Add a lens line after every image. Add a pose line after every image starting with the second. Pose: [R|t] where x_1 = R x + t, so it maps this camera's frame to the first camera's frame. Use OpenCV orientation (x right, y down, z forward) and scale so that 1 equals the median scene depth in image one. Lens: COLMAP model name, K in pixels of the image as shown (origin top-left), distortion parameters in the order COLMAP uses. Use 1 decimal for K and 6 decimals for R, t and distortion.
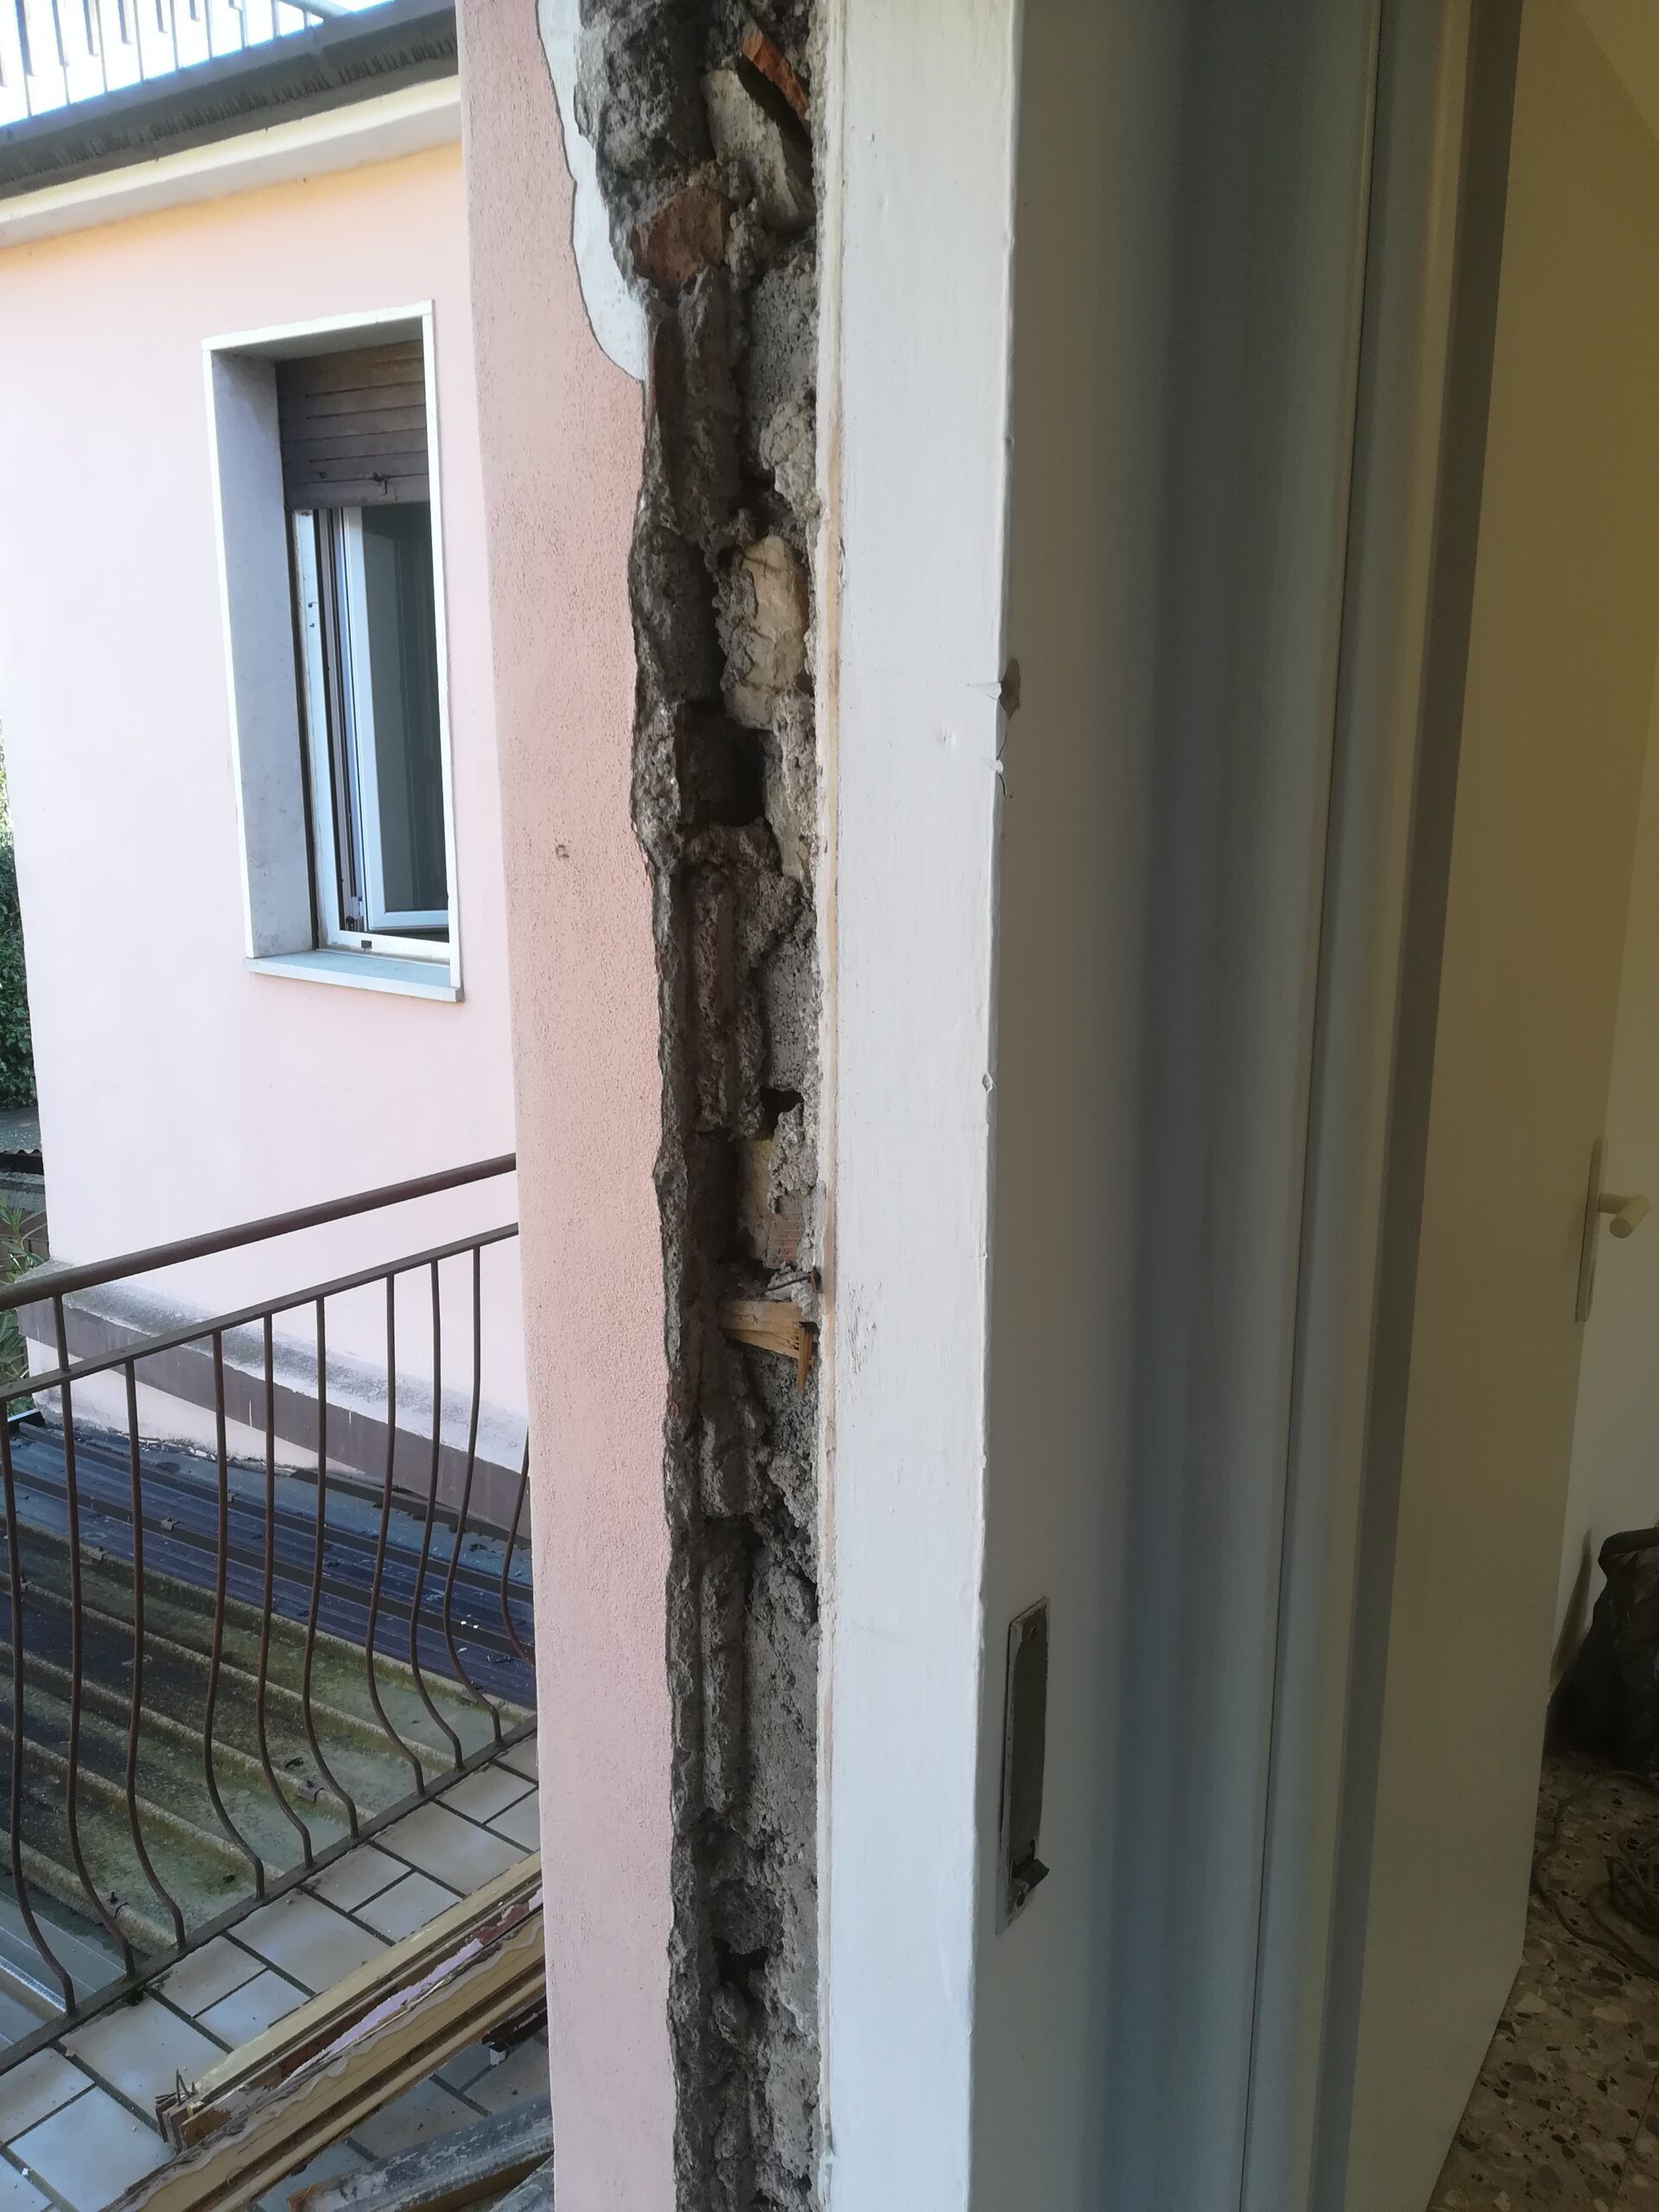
lens RADIAL K [[1741.7, 0, 829.8], [0, 1741.7, 1097.1], [0, 0, 1]] dist [0.087805, -0.134272]
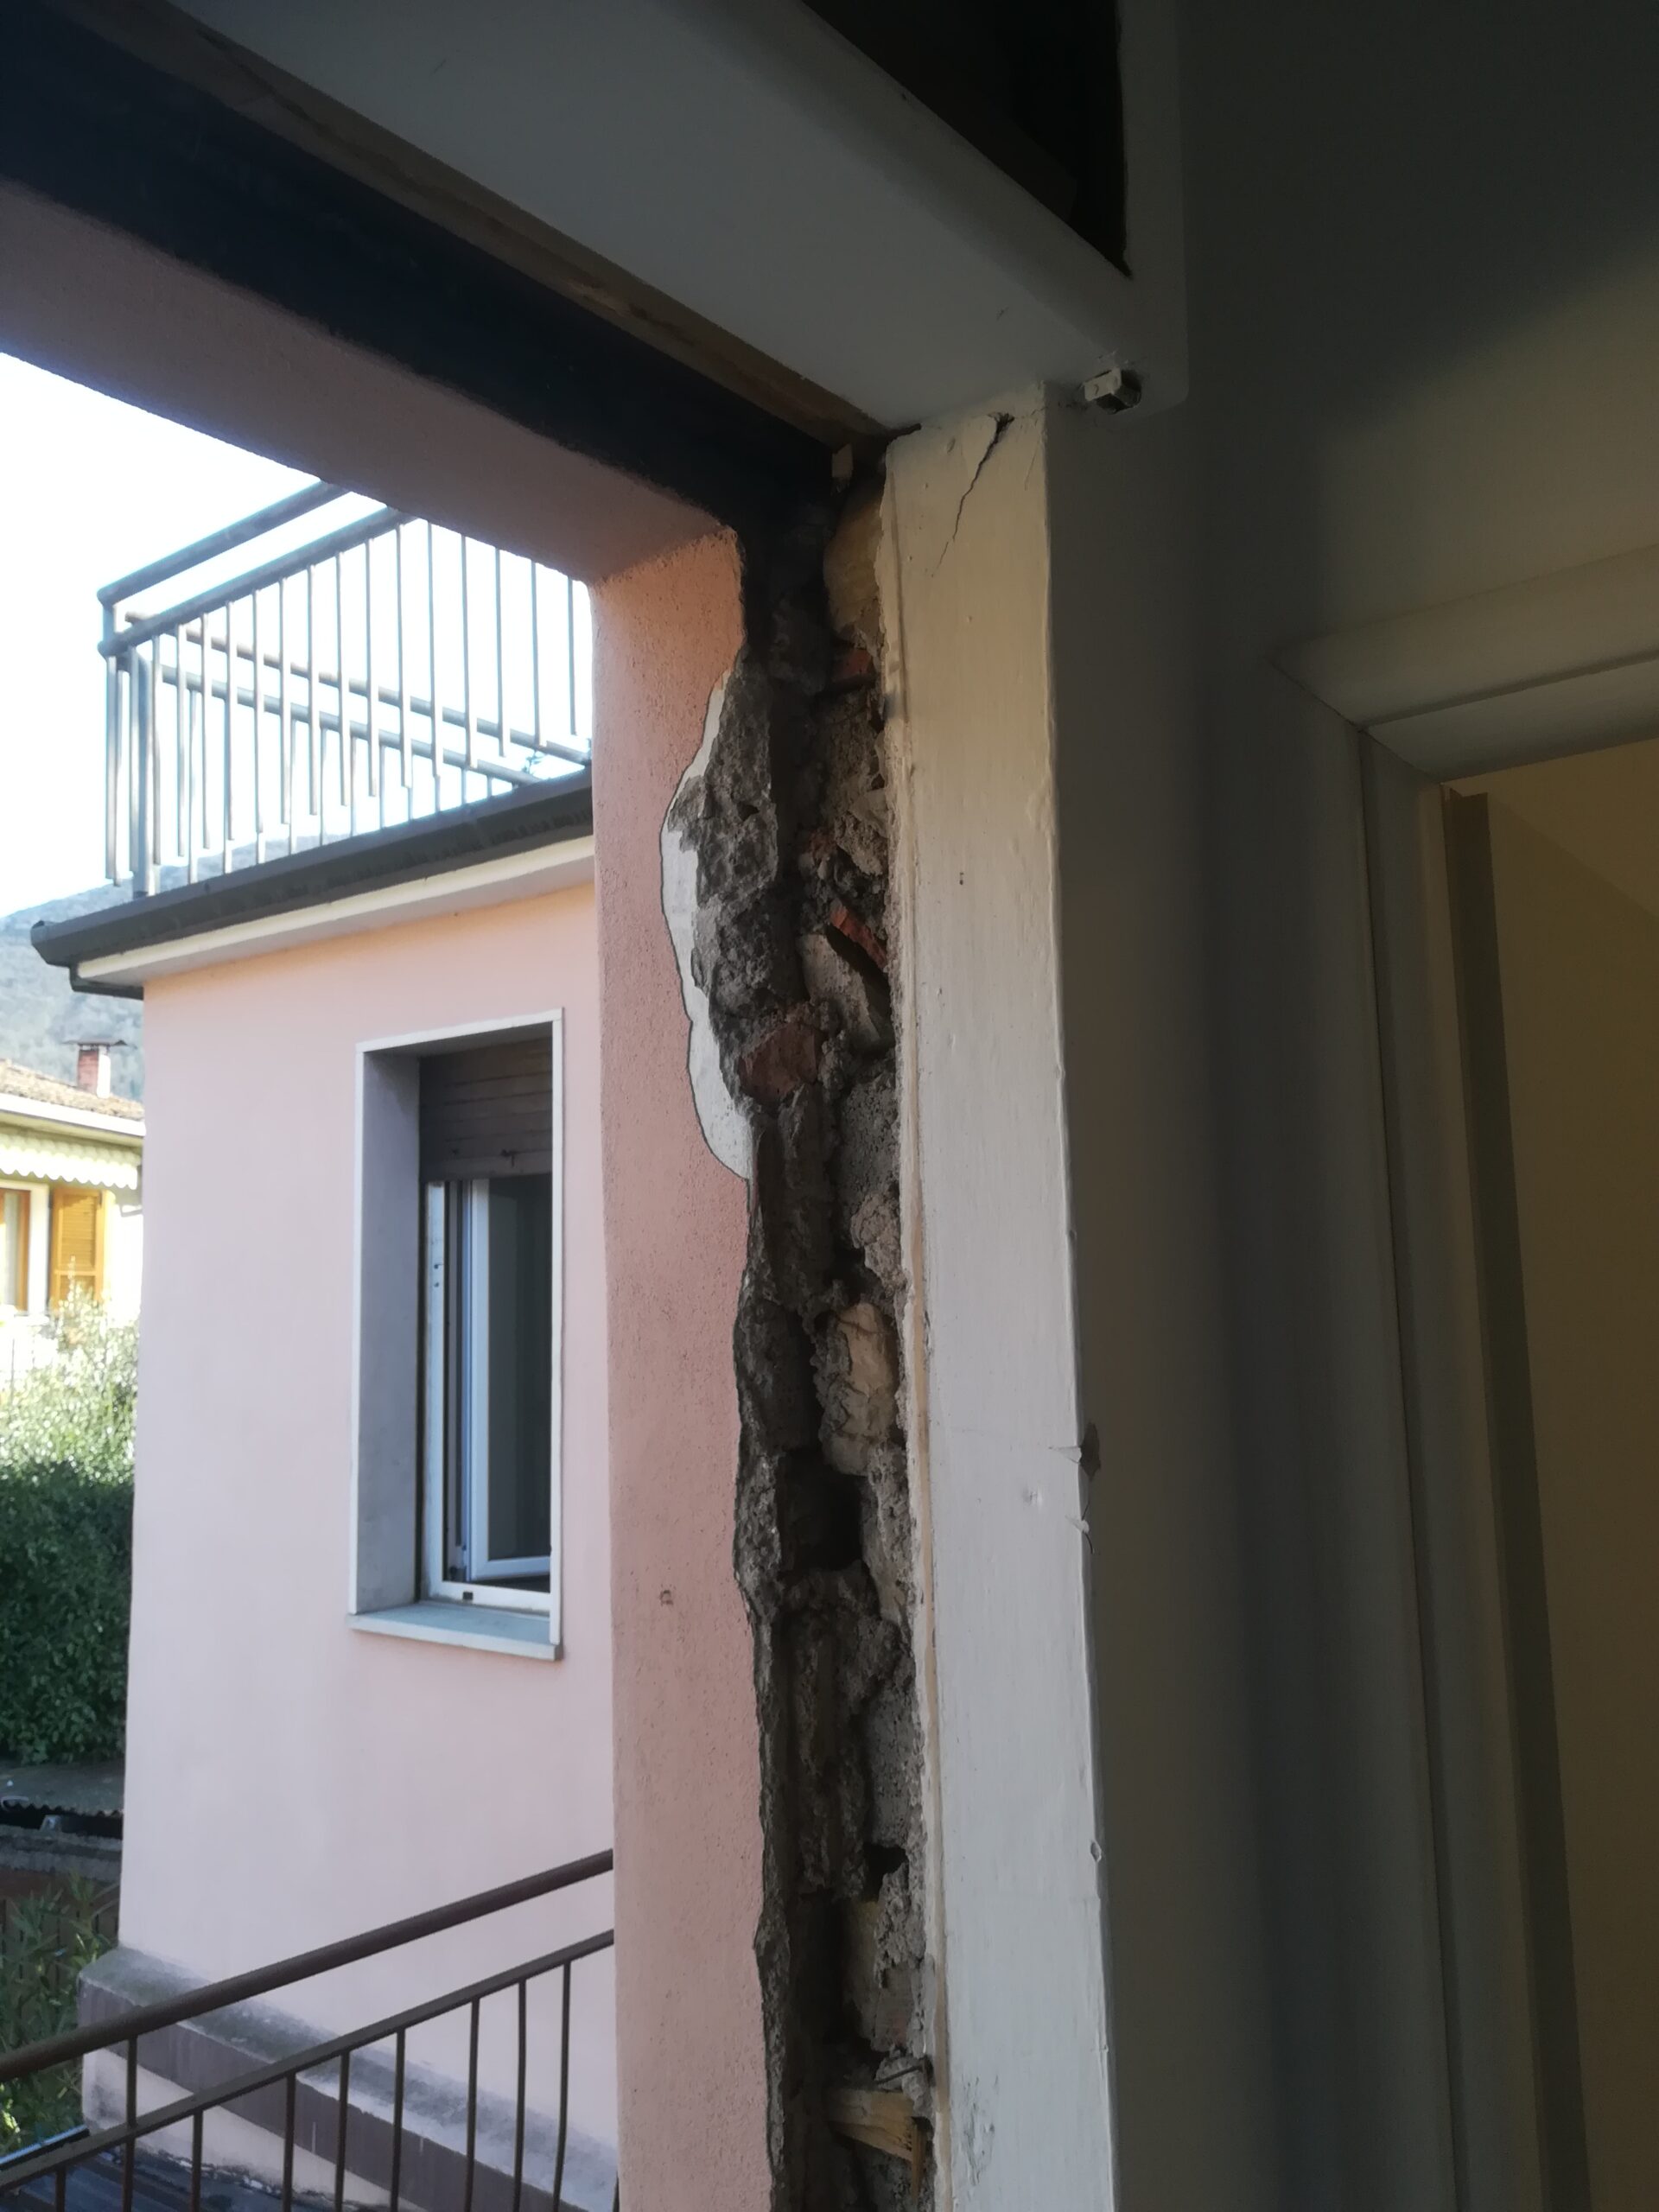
lens RADIAL K [[1741.7, 0, 829.8], [0, 1741.7, 1097.1], [0, 0, 1]] dist [0.087805, -0.134272]
pose [[0.998036, -0.034374, -0.052368, 0.007461], [0.014933, 0.942447, -0.334021, -0.072565], [0.060836, 0.332583, 0.941110, -0.071884]]
